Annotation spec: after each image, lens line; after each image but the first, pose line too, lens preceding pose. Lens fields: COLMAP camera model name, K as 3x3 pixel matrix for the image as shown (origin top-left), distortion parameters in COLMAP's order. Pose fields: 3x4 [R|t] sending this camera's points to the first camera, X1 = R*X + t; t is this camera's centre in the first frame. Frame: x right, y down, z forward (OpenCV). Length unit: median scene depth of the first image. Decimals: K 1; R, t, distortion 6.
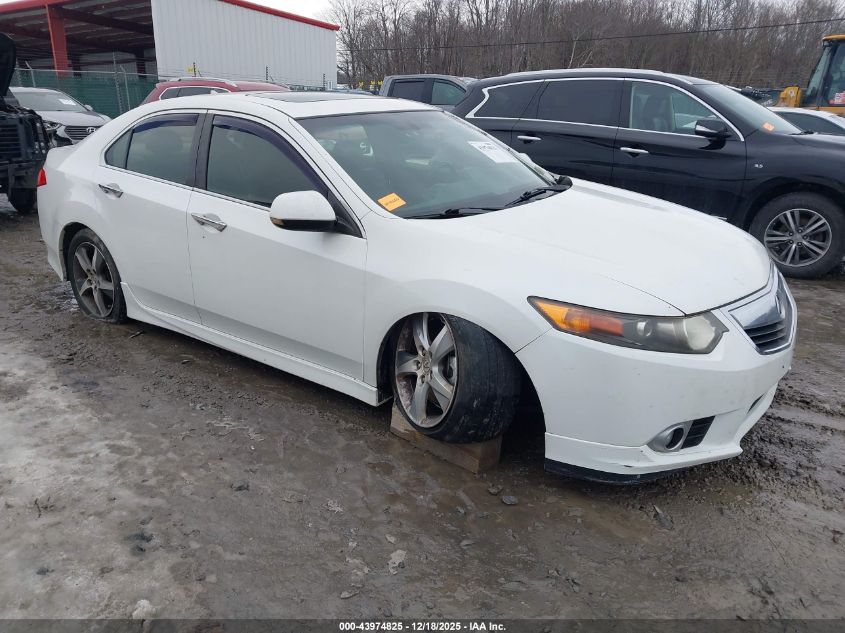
lens RADIAL K [[663.8, 0, 408.3], [0, 663.8, 330.0], [0, 0, 1]] dist [0.008615, -0.008252]
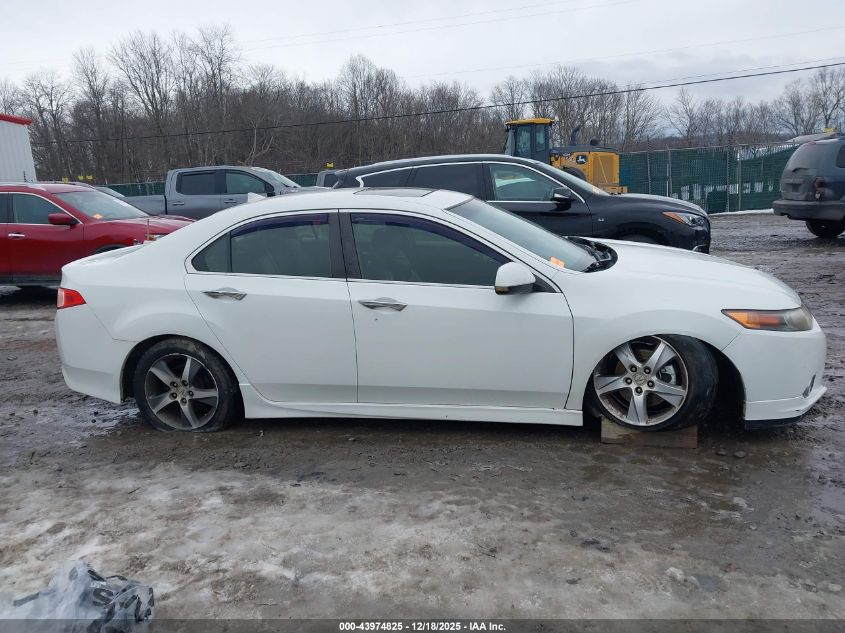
lens RADIAL K [[678.5, 0, 412.4], [0, 678.5, 312.9], [0, 0, 1]] dist [0.018599, -0.010402]
pose [[0.887790, -0.147431, 0.435996, -0.755272], [0.208070, 0.973540, -0.094479, -0.031421], [-0.410530, 0.174595, 0.894976, -0.037121]]
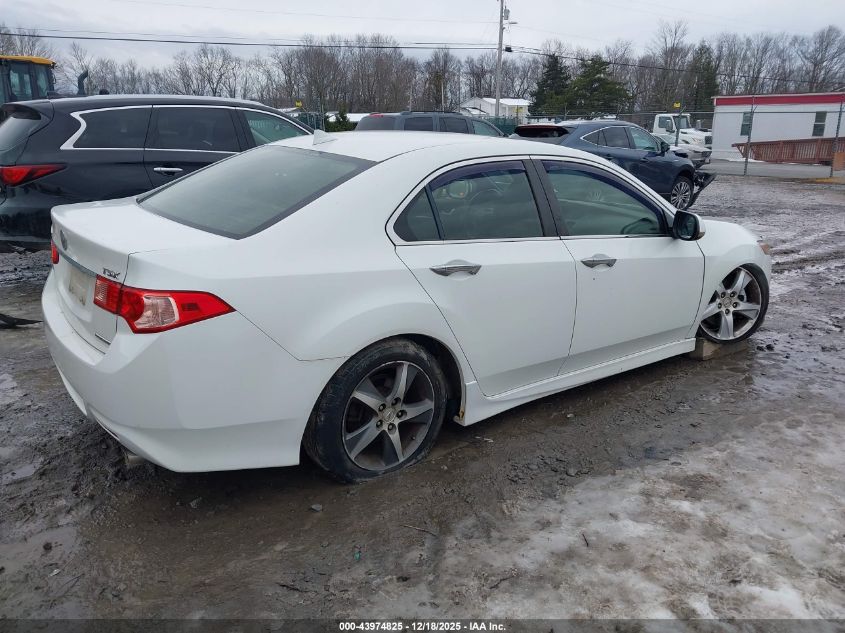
lens RADIAL K [[662.2, 0, 420.5], [0, 662.2, 317.6], [0, 0, 1]] dist [0.013920, -0.004503]
pose [[0.247879, -0.276359, 0.928537, -1.356605], [0.304383, 0.932131, 0.196171, -0.370198], [-0.919732, 0.234004, 0.315175, 0.950627]]
